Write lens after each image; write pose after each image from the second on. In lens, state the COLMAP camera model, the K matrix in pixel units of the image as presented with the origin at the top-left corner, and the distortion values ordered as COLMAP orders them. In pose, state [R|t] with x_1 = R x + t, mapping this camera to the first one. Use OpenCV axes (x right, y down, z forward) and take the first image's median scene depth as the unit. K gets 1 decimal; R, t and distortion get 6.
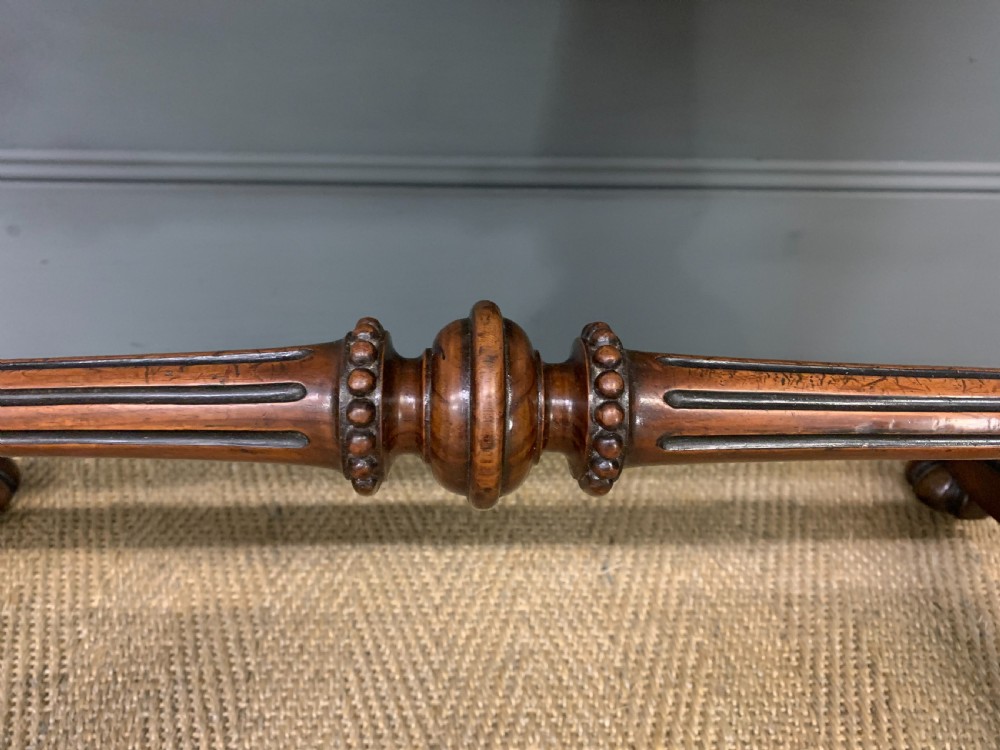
lens RADIAL K [[752.9, 0, 496.2], [0, 752.9, 366.5], [0, 0, 1]] dist [-0.014074, -0.005713]
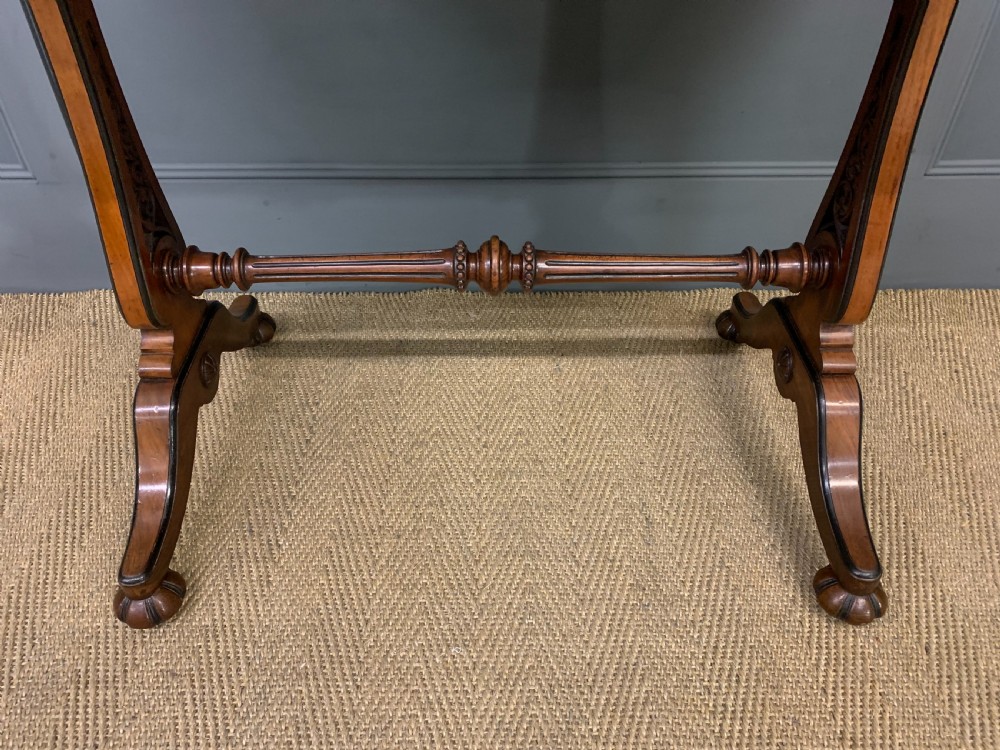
lens RADIAL K [[771.3, 0, 493.2], [0, 771.3, 379.0], [0, 0, 1]] dist [0.028124, -0.016567]
pose [[0.998964, -0.001720, -0.045470, 0.062904], [0.005820, 0.995909, 0.090179, 0.113864], [0.045129, -0.090350, 0.994887, -1.178575]]
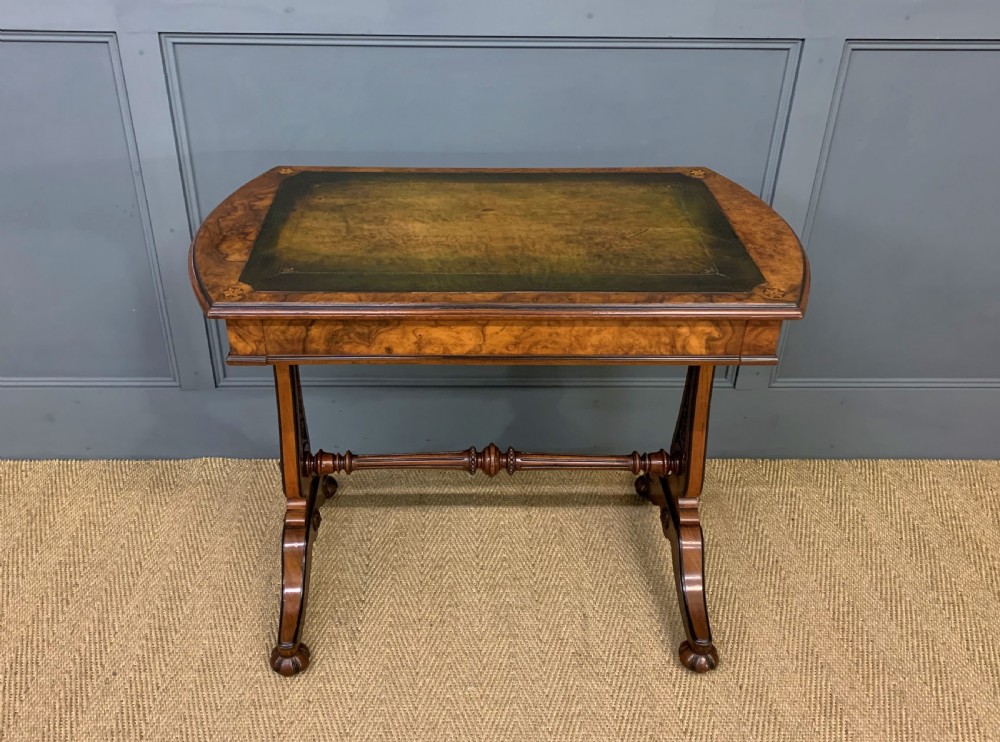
lens RADIAL K [[942.0, 0, 472.9], [0, 942.0, 347.2], [0, 0, 1]] dist [0.028351, 0.000000]
pose [[0.999728, -0.002316, -0.023210, 0.005063], [0.000804, 0.997887, -0.064963, -0.167483], [0.023311, 0.064926, 0.997618, -3.002094]]
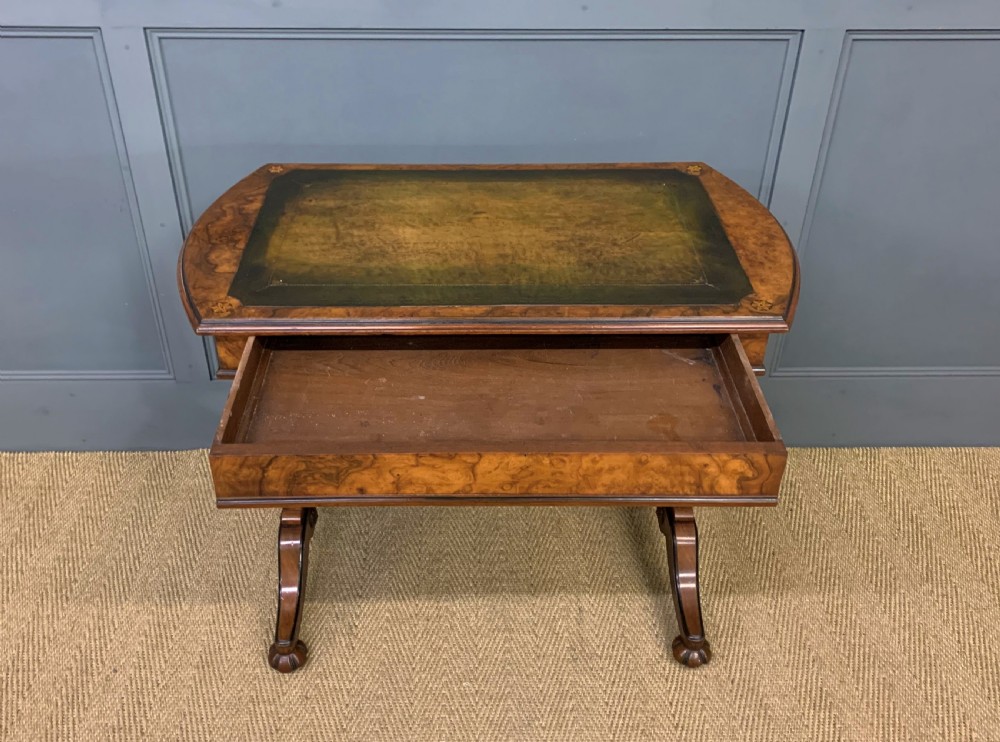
lens RADIAL K [[981.5, 0, 483.6], [0, 981.5, 349.7], [0, 0, 1]] dist [0.027170, 0.000000]
pose [[0.999651, -0.005612, -0.025803, 0.075004], [0.005281, 0.999903, -0.012906, -0.327877], [0.025873, 0.012765, 0.999584, -3.127818]]
